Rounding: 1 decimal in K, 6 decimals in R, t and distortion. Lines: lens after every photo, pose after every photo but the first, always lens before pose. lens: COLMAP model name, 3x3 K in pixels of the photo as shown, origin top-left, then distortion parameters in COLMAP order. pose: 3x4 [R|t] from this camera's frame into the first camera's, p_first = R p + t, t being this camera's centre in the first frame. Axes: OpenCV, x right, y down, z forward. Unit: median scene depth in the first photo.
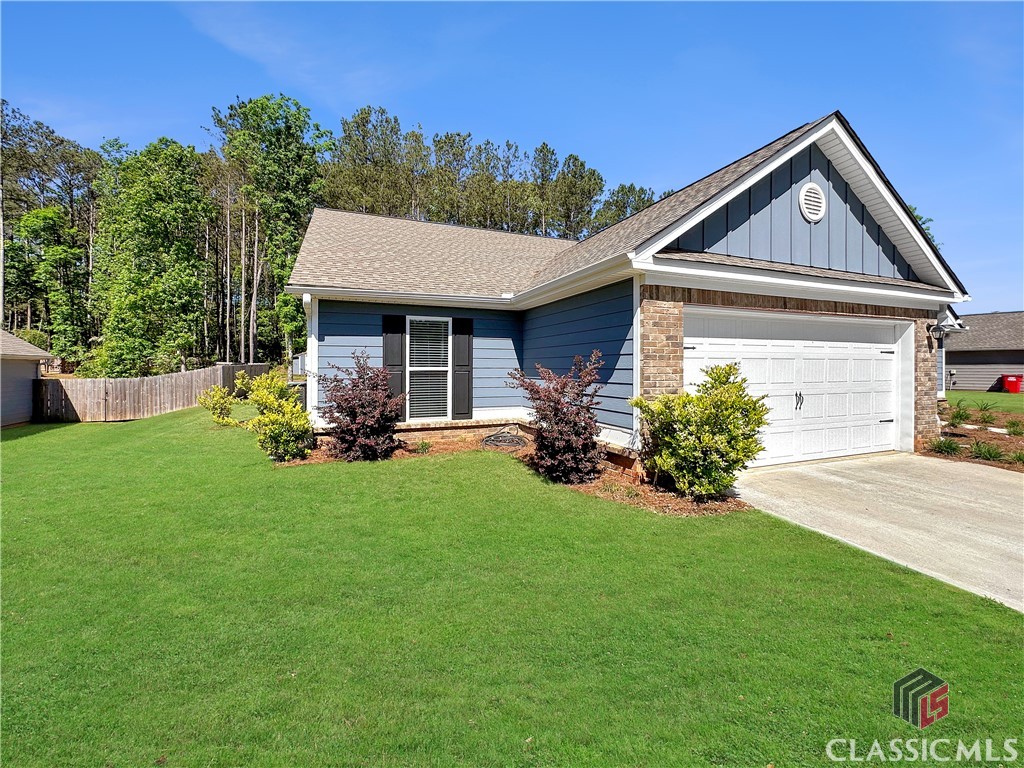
lens RADIAL K [[411.9, 0, 505.0], [0, 411.9, 366.5], [0, 0, 1]] dist [-0.001942, 0.000245]
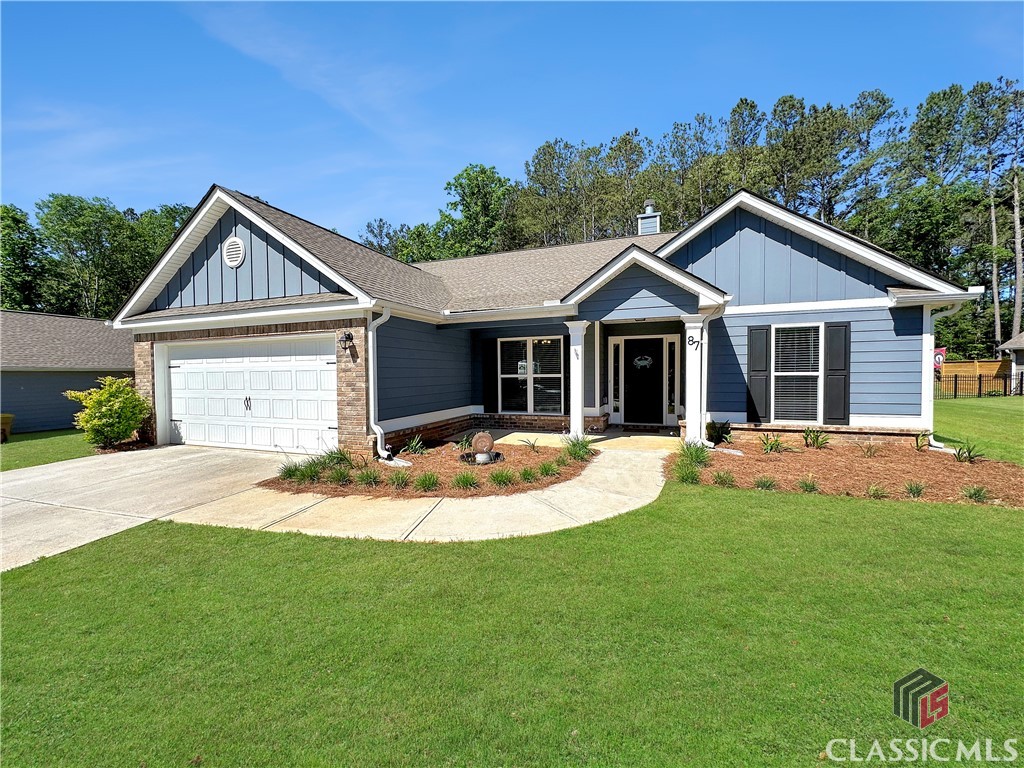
lens RADIAL K [[411.9, 0, 511.4], [0, 411.9, 383.6], [0, 0, 1]] dist [-0.001942, 0.000245]
pose [[0.744470, 0.006608, -0.667623, 2.117830], [0.008476, 0.999777, 0.019347, 0.000790], [0.667602, -0.020062, 0.744248, 0.560866]]
